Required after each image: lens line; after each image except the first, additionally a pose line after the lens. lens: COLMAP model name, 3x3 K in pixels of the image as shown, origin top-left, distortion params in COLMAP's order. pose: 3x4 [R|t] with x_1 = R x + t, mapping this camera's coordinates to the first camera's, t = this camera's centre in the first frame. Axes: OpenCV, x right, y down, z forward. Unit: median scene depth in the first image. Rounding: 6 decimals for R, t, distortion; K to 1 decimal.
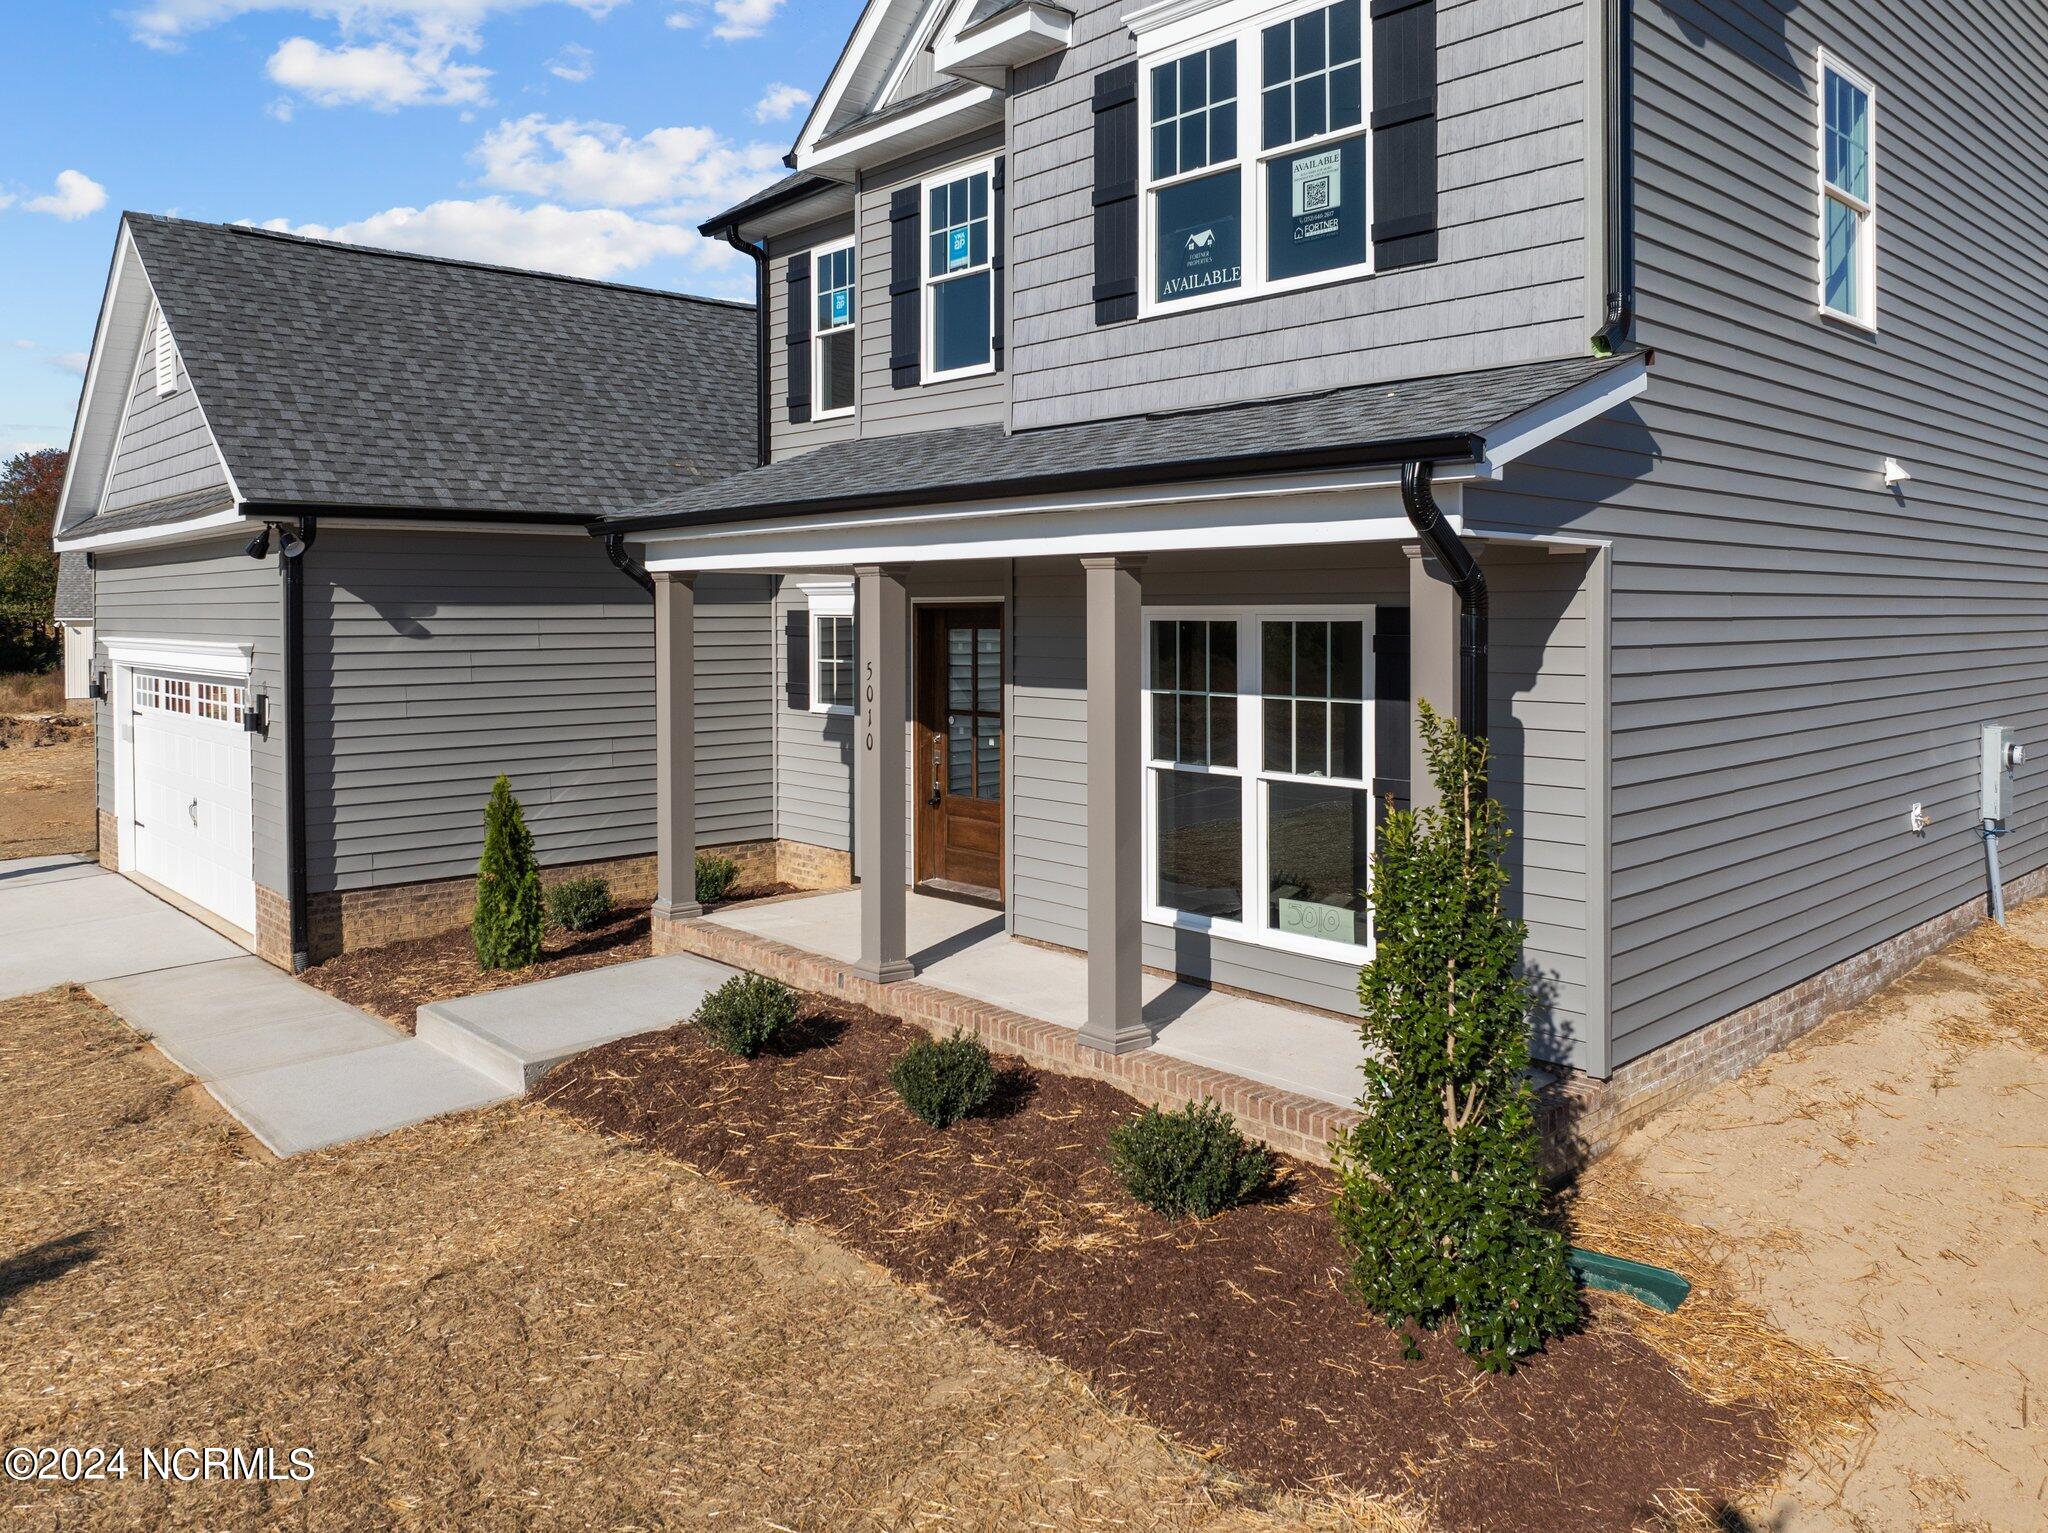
lens RADIAL K [[1484.1, 0, 1034.6], [0, 1484.1, 620.7], [0, 0, 1]] dist [-0.035311, 0.001148]
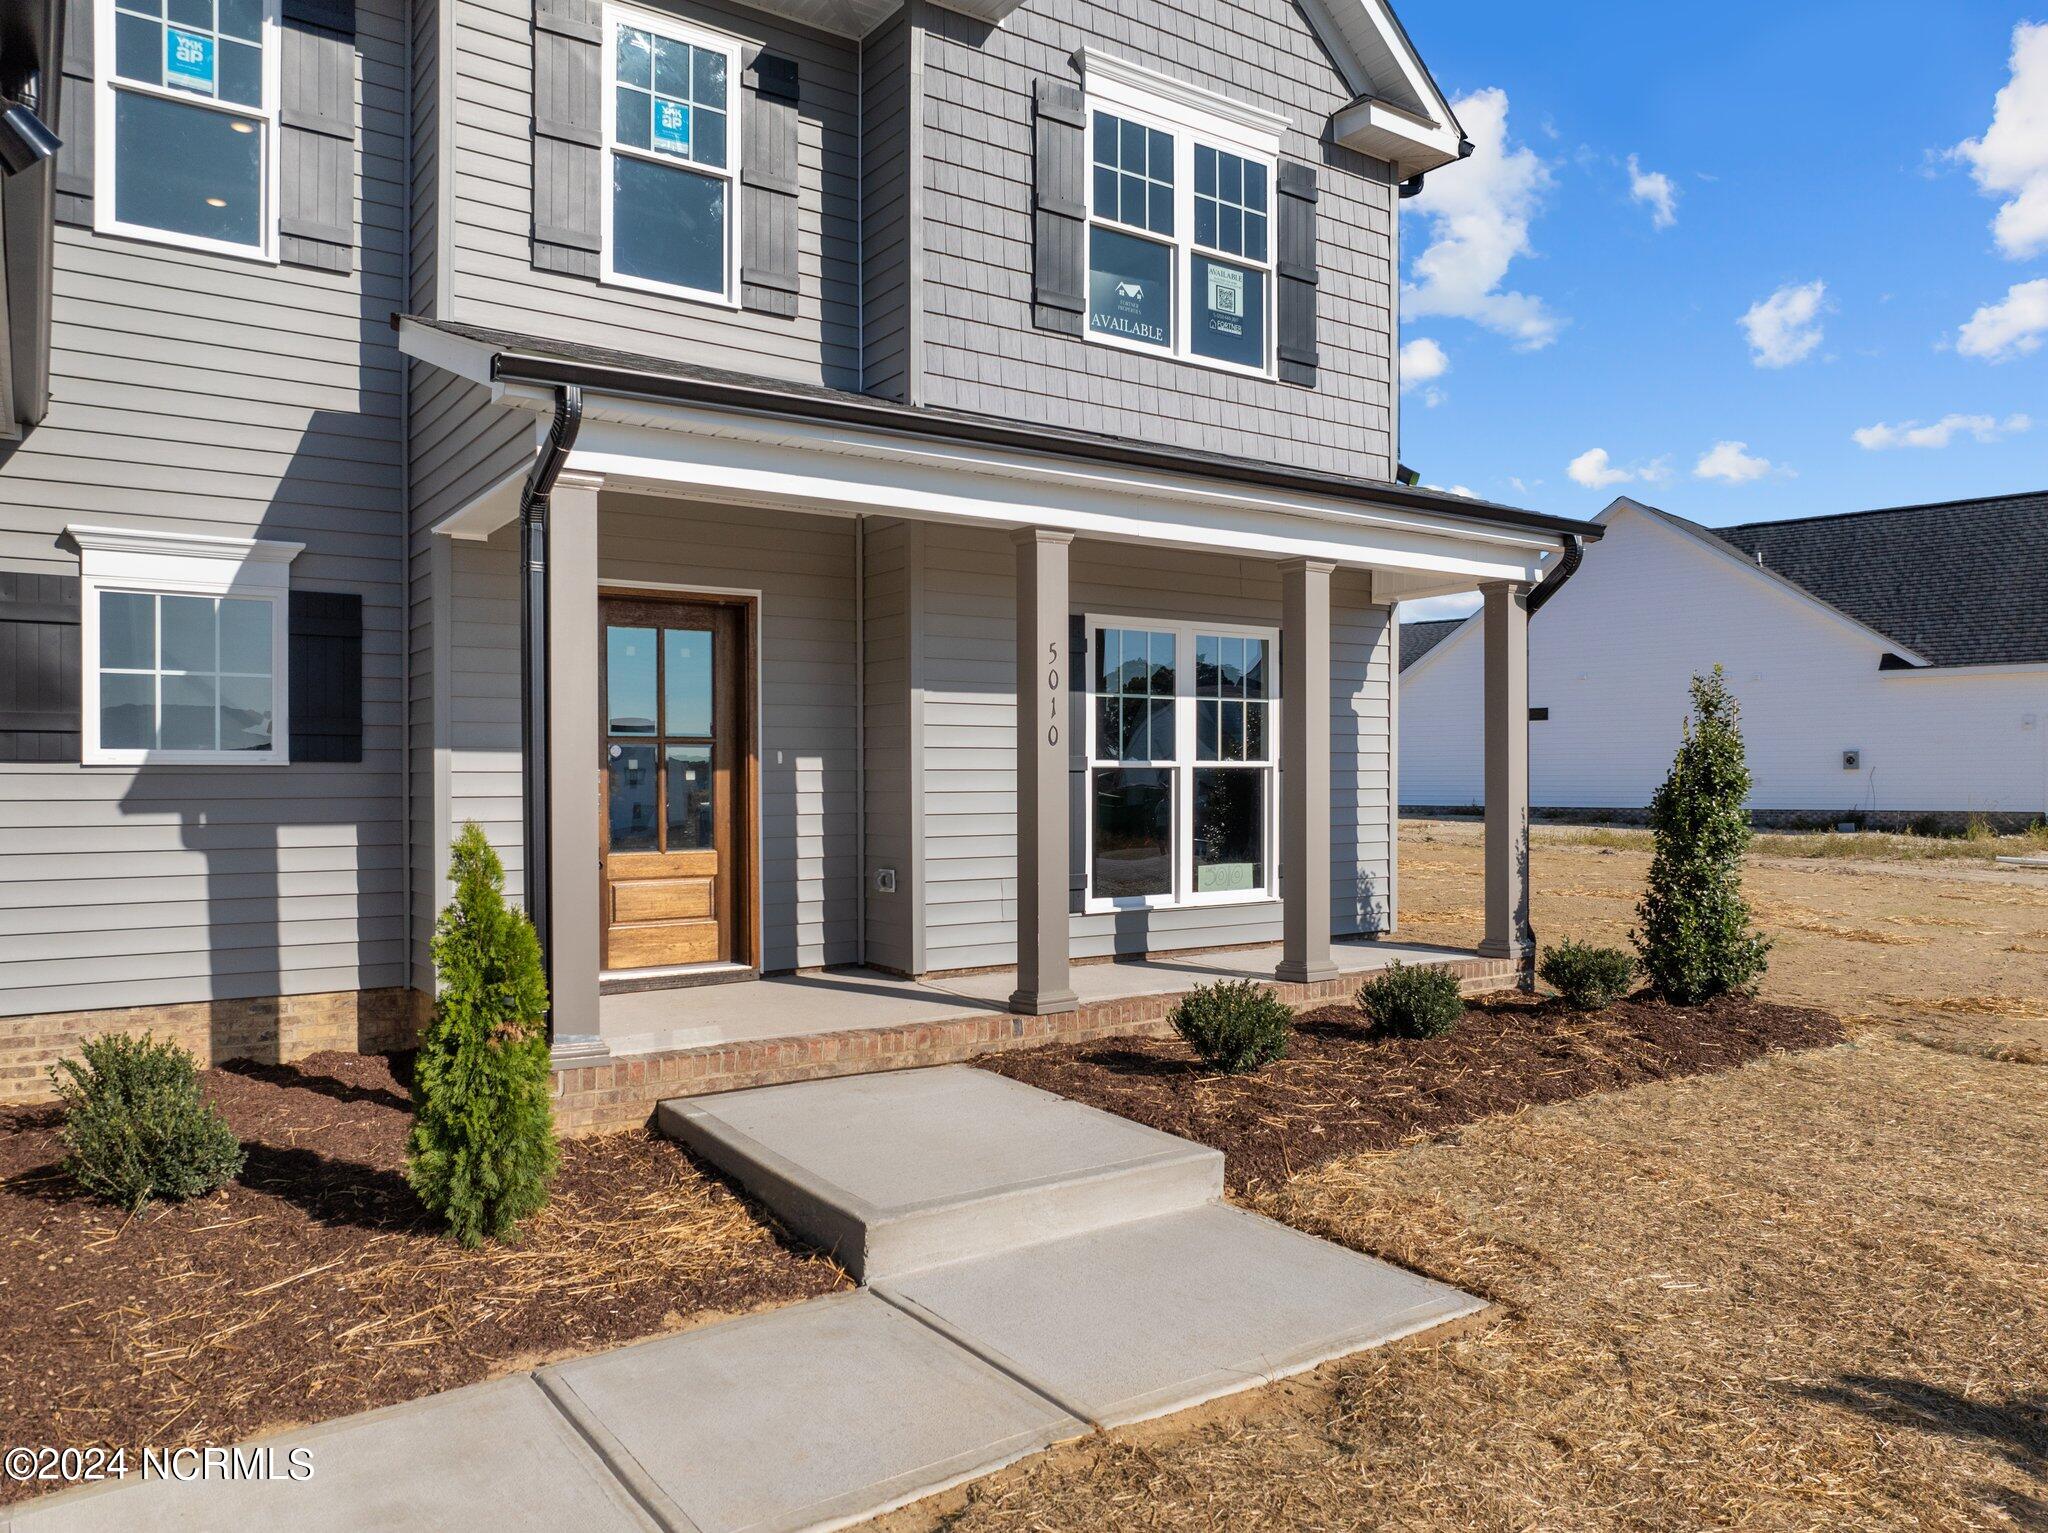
lens RADIAL K [[1463.3, 0, 1031.1], [0, 1463.3, 790.3], [0, 0, 1]] dist [-0.035687, 0.002588]
pose [[0.139457, -0.007692, 0.990198, -0.991937], [0.009436, 0.999935, 0.006439, 0.112040], [-0.990183, 0.008445, 0.139520, 0.927069]]
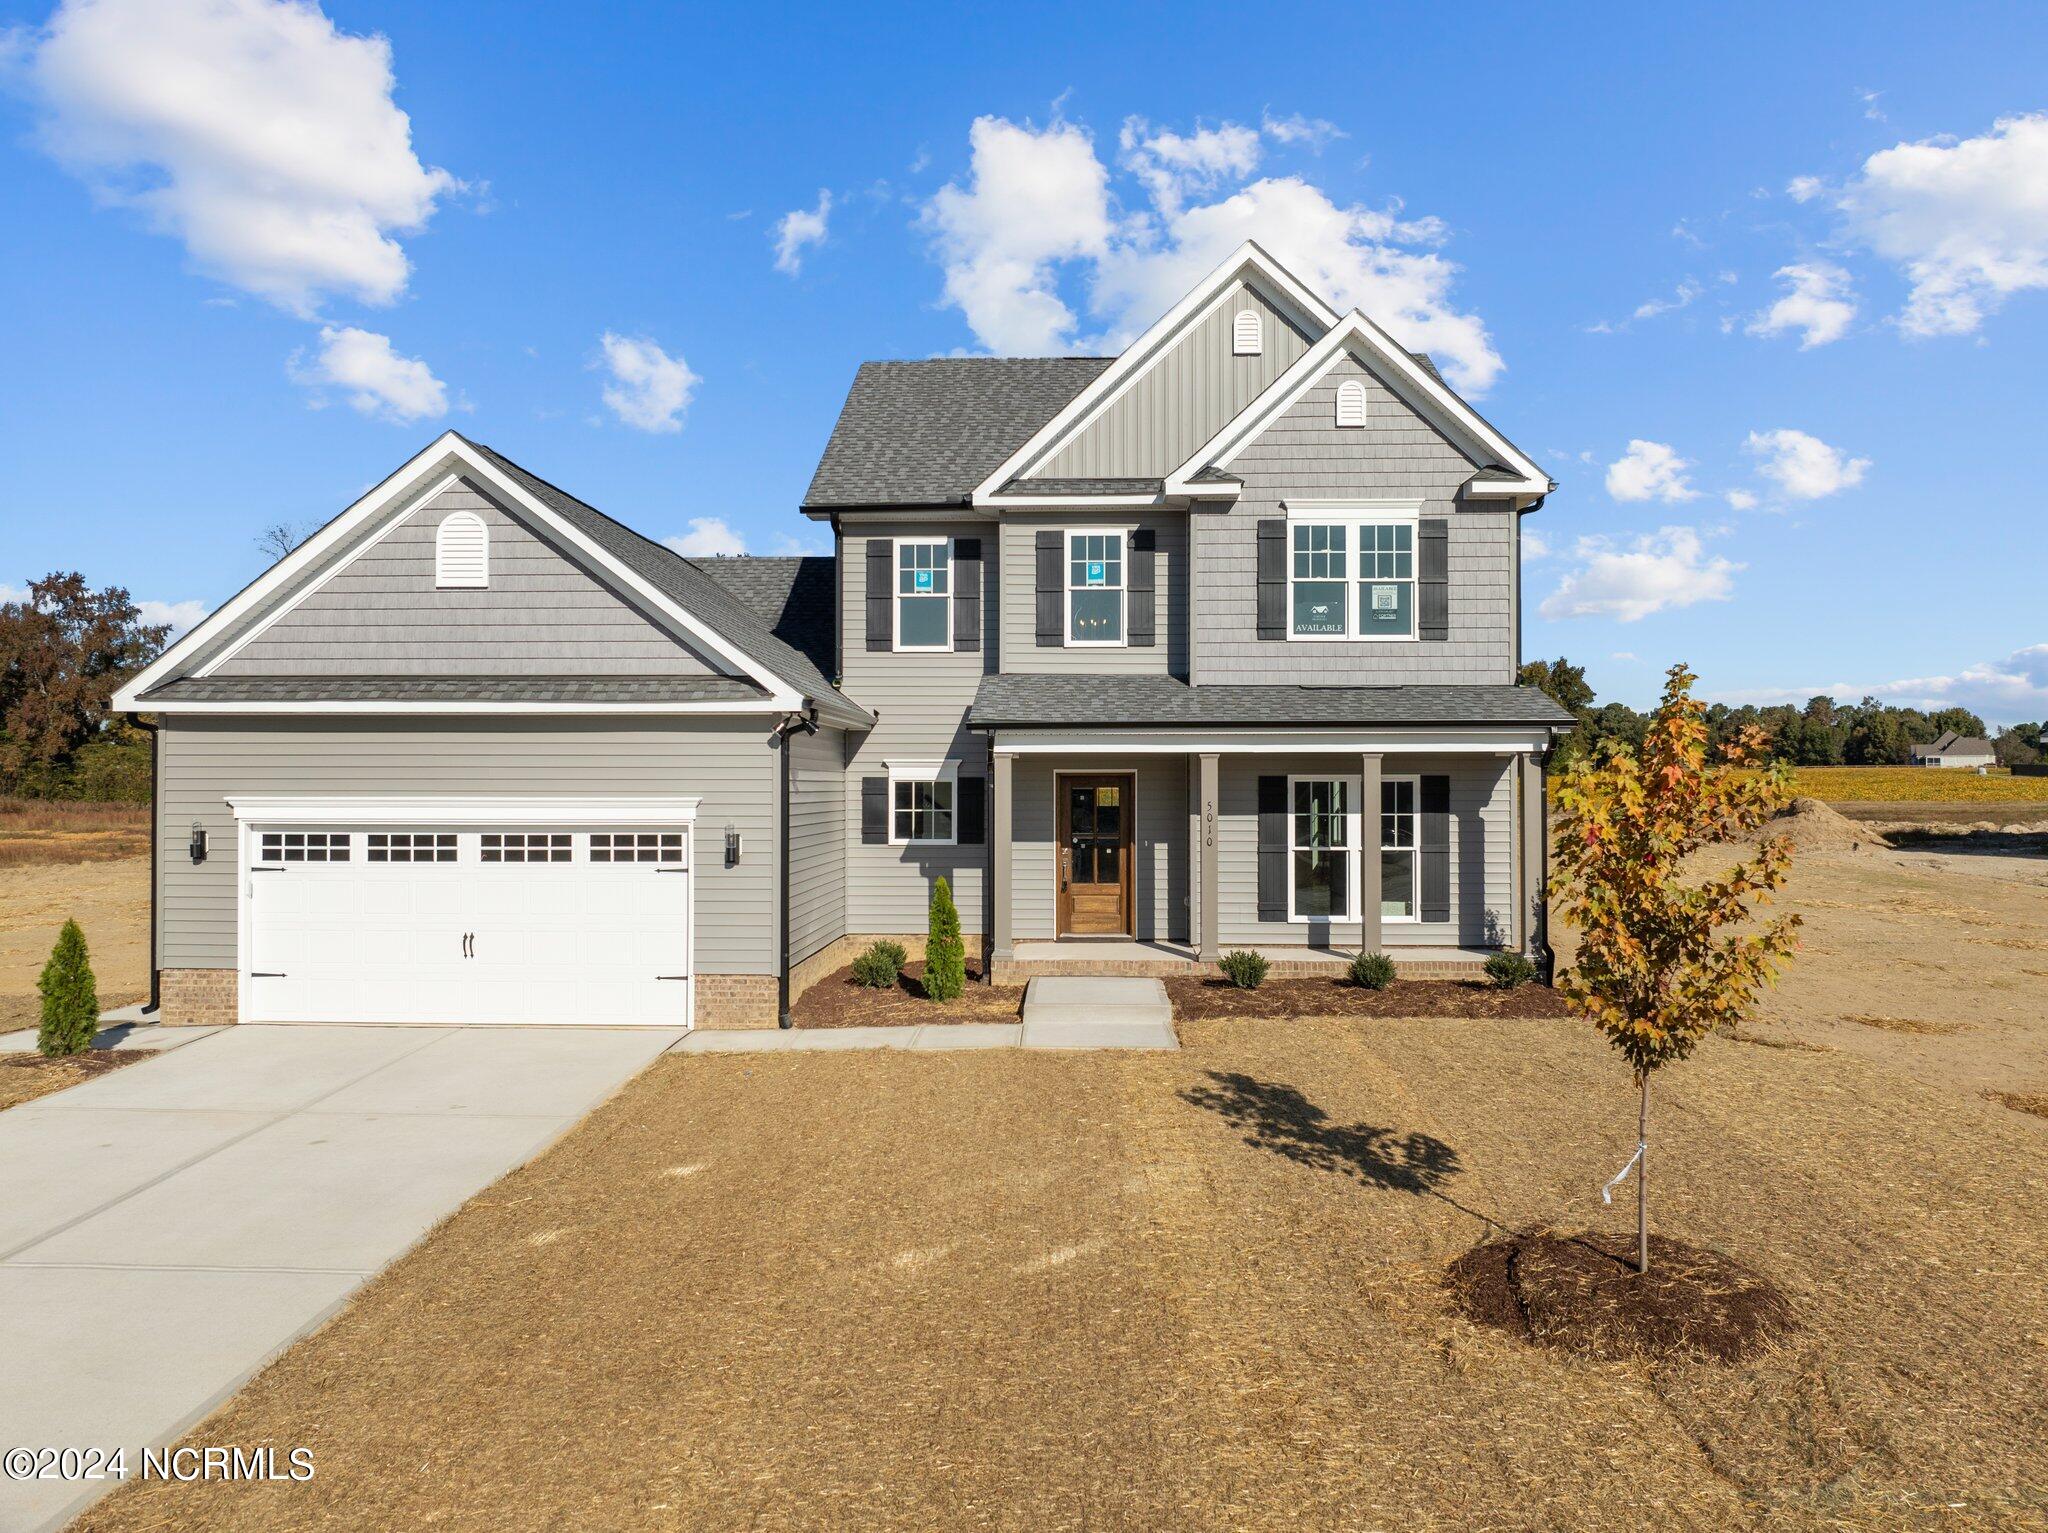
lens RADIAL K [[1441.2, 0, 1021.7], [0, 1441.2, 759.8], [0, 0, 1]] dist [-0.034732, 0.003993]
pose [[0.711506, 0.015924, 0.702500, -1.718035], [0.003038, 0.999664, -0.025736, 0.021292], [-0.702674, 0.020446, 0.711218, -0.212202]]
